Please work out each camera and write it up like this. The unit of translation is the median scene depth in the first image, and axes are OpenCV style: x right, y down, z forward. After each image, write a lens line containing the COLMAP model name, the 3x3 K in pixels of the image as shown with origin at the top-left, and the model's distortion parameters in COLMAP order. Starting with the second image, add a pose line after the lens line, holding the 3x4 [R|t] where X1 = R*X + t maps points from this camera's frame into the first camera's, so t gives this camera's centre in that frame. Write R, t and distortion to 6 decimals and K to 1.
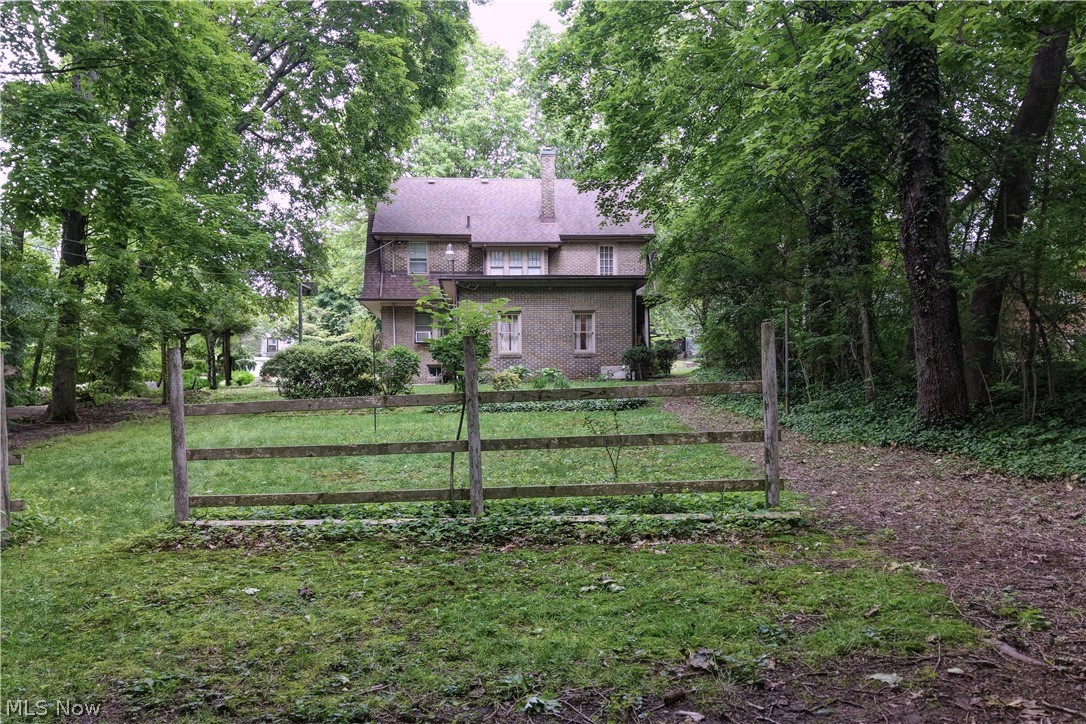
lens RADIAL K [[953.2, 0, 561.3], [0, 953.2, 398.8], [0, 0, 1]] dist [0.110048, -0.425208]
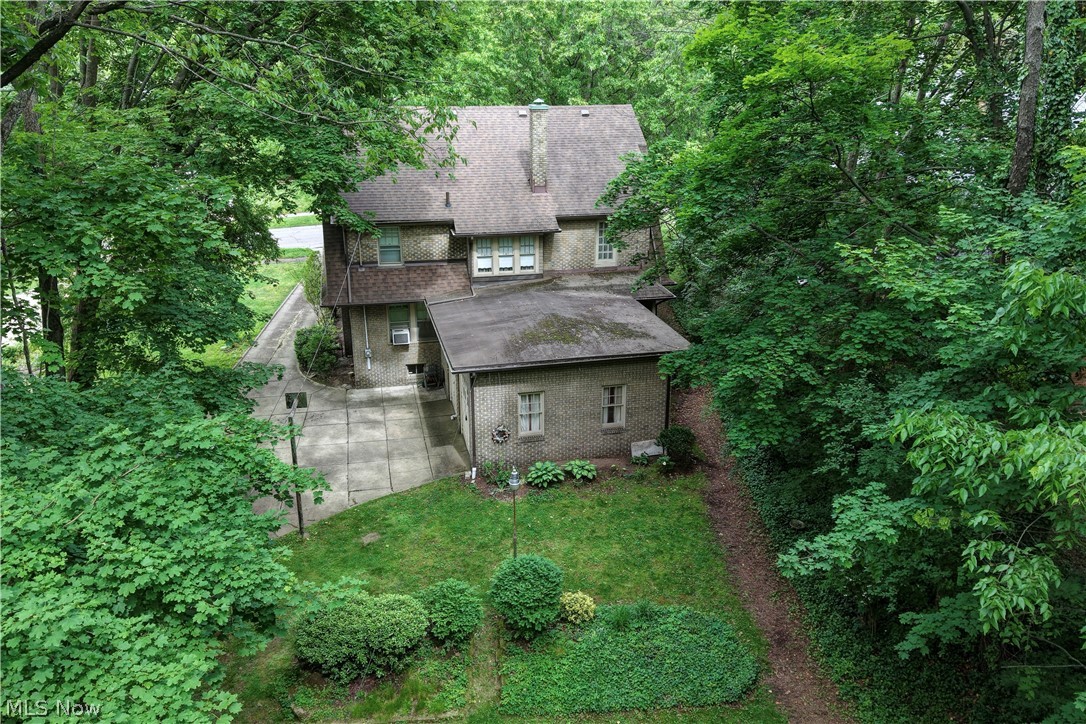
lens RADIAL K [[927.7, 0, 581.0], [0, 927.7, 349.3], [0, 0, 1]] dist [0.133082, 0.000335]
pose [[0.987993, -0.034138, 0.150678, -0.110338], [-0.014142, 0.951205, 0.308236, -0.317228], [-0.153849, -0.306666, 0.939301, 0.170886]]
